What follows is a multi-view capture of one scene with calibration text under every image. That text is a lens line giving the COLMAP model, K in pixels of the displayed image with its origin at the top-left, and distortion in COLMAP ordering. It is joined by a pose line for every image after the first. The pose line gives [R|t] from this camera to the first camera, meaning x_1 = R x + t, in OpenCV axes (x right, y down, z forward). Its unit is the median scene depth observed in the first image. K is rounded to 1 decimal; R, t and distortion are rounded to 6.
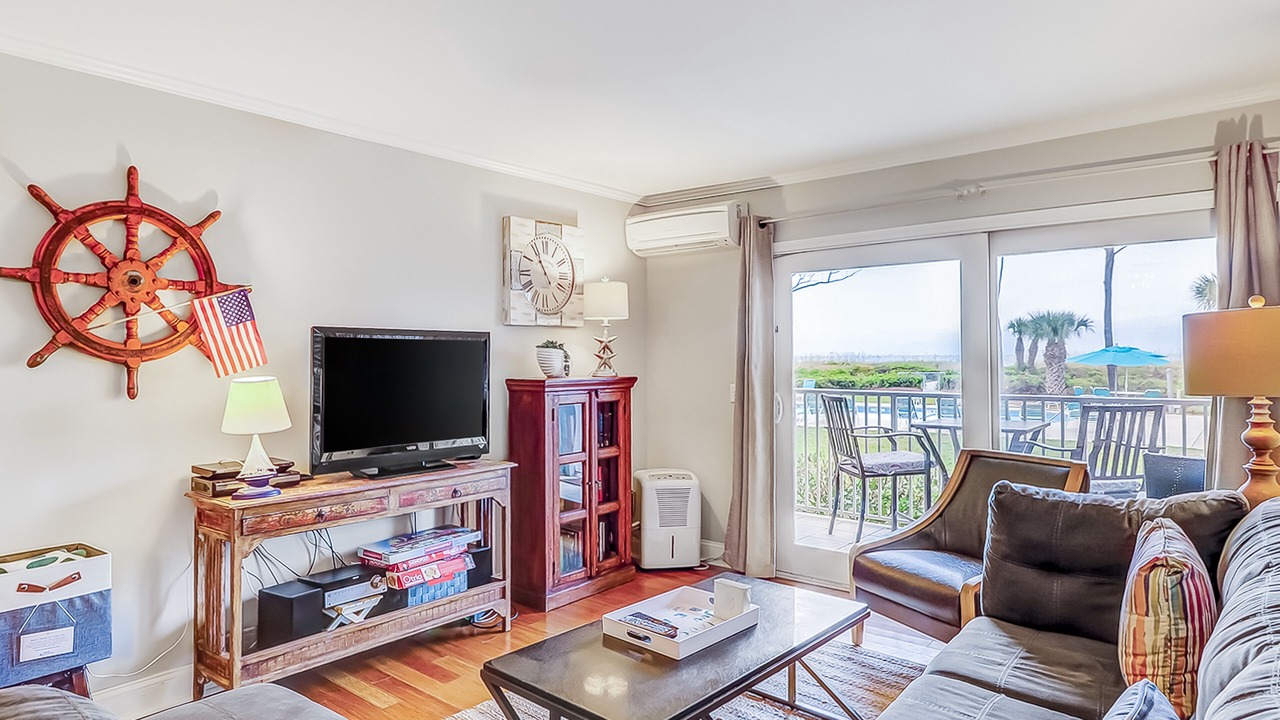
lens RADIAL K [[721.1, 0, 635.1], [0, 721.1, 352.5], [0, 0, 1]] dist [-0.002569, -0.000664]
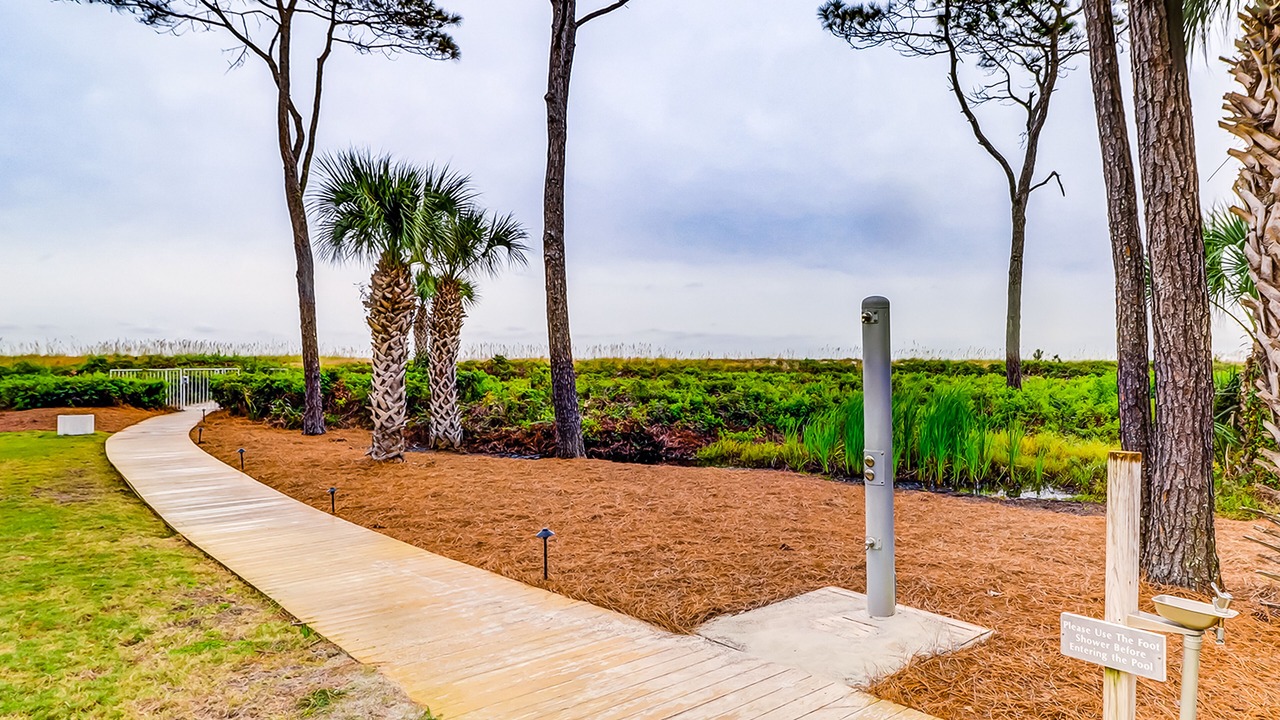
lens RADIAL K [[721.1, 0, 635.1], [0, 721.1, 352.5], [0, 0, 1]] dist [-0.002569, -0.000664]
pose [[0.794706, 0.005852, 0.606966, 0.440831], [-0.003692, 0.999982, -0.004807, 0.023955], [-0.606983, 0.001579, 0.794713, 0.642729]]
